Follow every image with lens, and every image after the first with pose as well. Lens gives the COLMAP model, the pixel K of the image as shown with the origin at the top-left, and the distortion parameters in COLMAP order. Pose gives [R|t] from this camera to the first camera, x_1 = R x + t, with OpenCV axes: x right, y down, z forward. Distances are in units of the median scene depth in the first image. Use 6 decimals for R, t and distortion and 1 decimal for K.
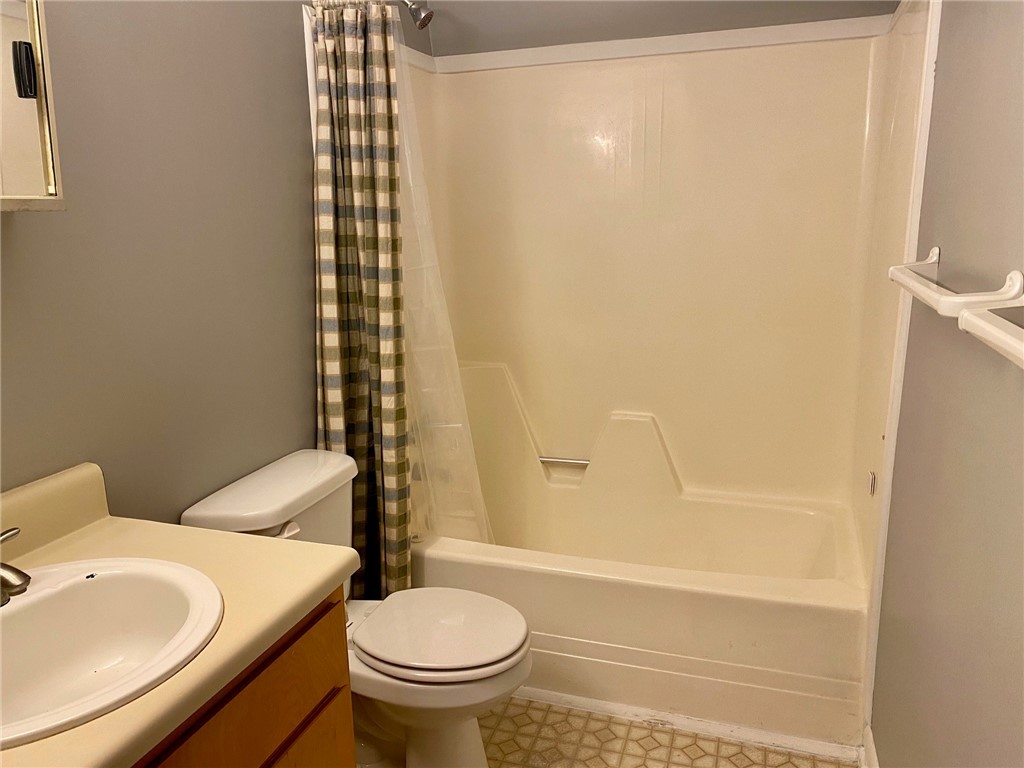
lens RADIAL K [[785.0, 0, 514.8], [0, 785.0, 387.3], [0, 0, 1]] dist [0.049105, -0.065849]
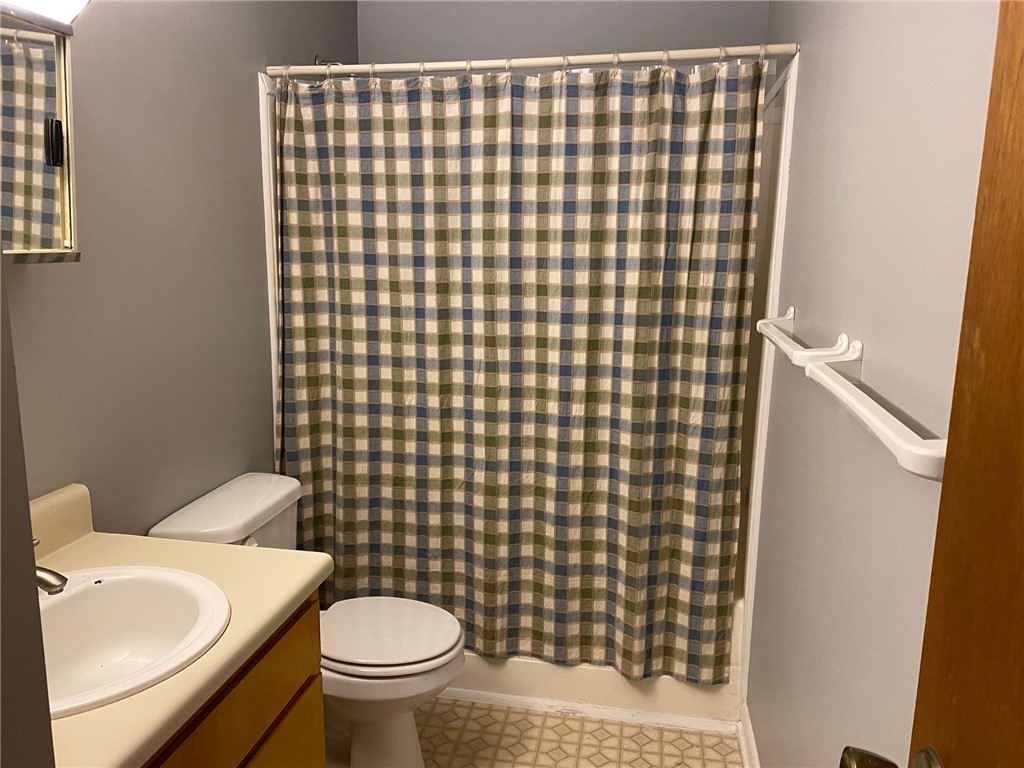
lens RADIAL K [[785.0, 0, 516.4], [0, 785.0, 386.9], [0, 0, 1]] dist [0.049105, -0.065849]
pose [[0.989244, 0.006577, 0.146124, -0.068165], [-0.001194, 0.999318, -0.036894, -0.000020], [-0.146267, 0.036323, 0.988578, -0.137485]]
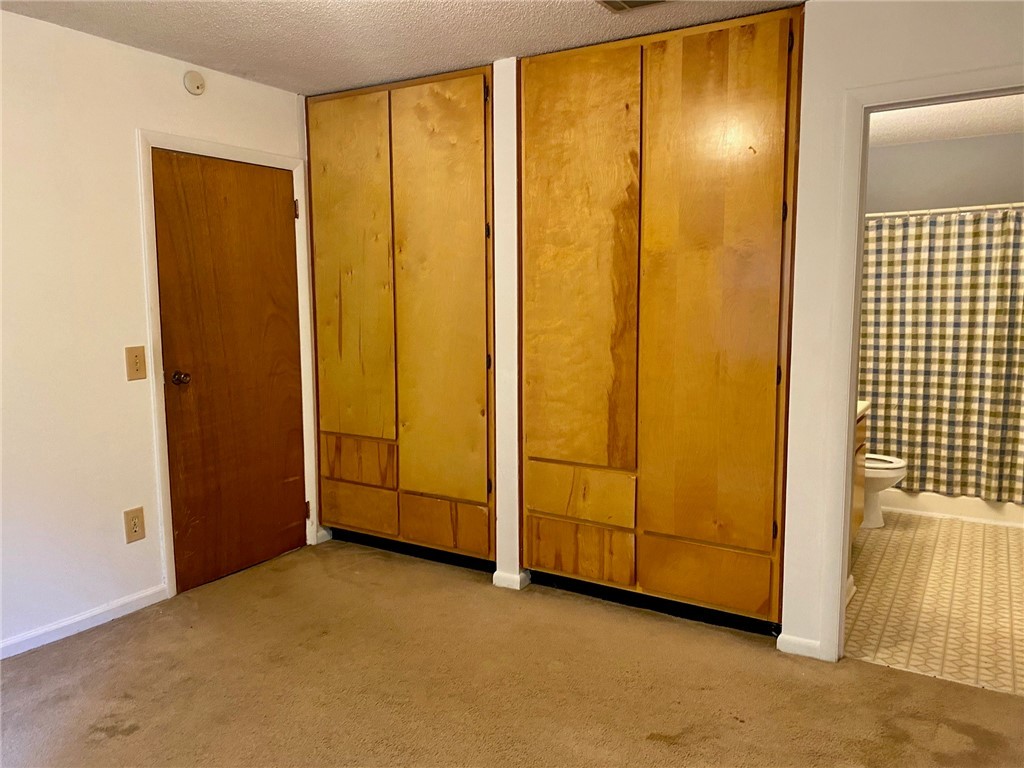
lens RADIAL K [[785.0, 0, 505.2], [0, 785.0, 379.5], [0, 0, 1]] dist [0.049105, -0.065849]
pose [[0.972096, 0.037742, -0.231527, -0.624313], [-0.064145, 0.992124, -0.107590, 0.385566], [0.225643, 0.119439, 0.966861, -1.717891]]
